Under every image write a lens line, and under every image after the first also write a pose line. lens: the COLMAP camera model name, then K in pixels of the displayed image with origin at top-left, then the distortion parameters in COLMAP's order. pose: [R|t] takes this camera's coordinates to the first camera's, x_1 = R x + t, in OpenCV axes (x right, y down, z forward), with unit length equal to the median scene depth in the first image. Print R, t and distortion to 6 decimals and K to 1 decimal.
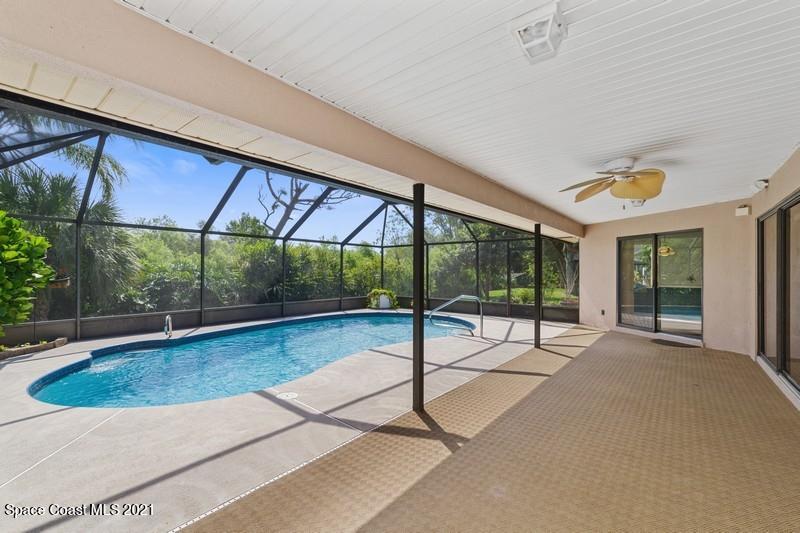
lens RADIAL K [[343.8, 0, 399.8], [0, 343.8, 269.5], [0, 0, 1]] dist [0.001938, 0.000932]
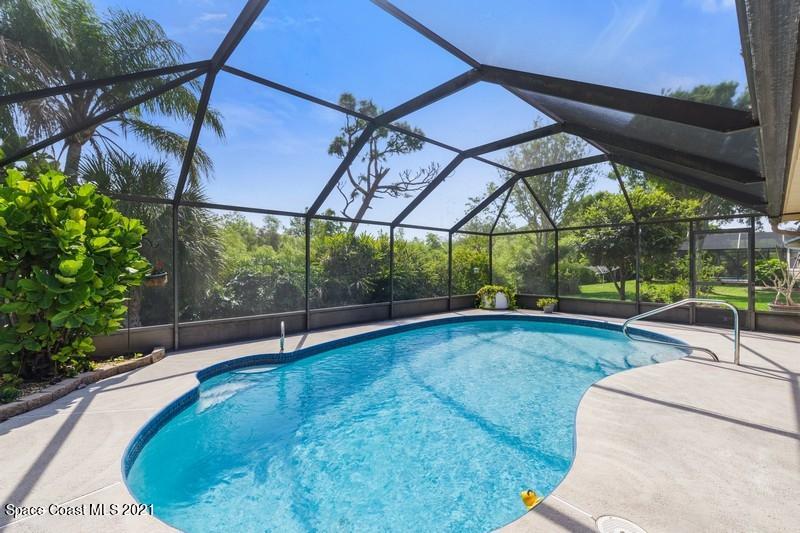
lens RADIAL K [[343.8, 0, 399.5], [0, 343.8, 264.3], [0, 0, 1]] dist [0.001938, 0.000932]
pose [[0.990054, -0.005391, -0.140582, -0.271197], [0.005825, 0.999979, 0.002676, 0.004790], [0.140565, -0.003468, 0.990065, 0.250208]]
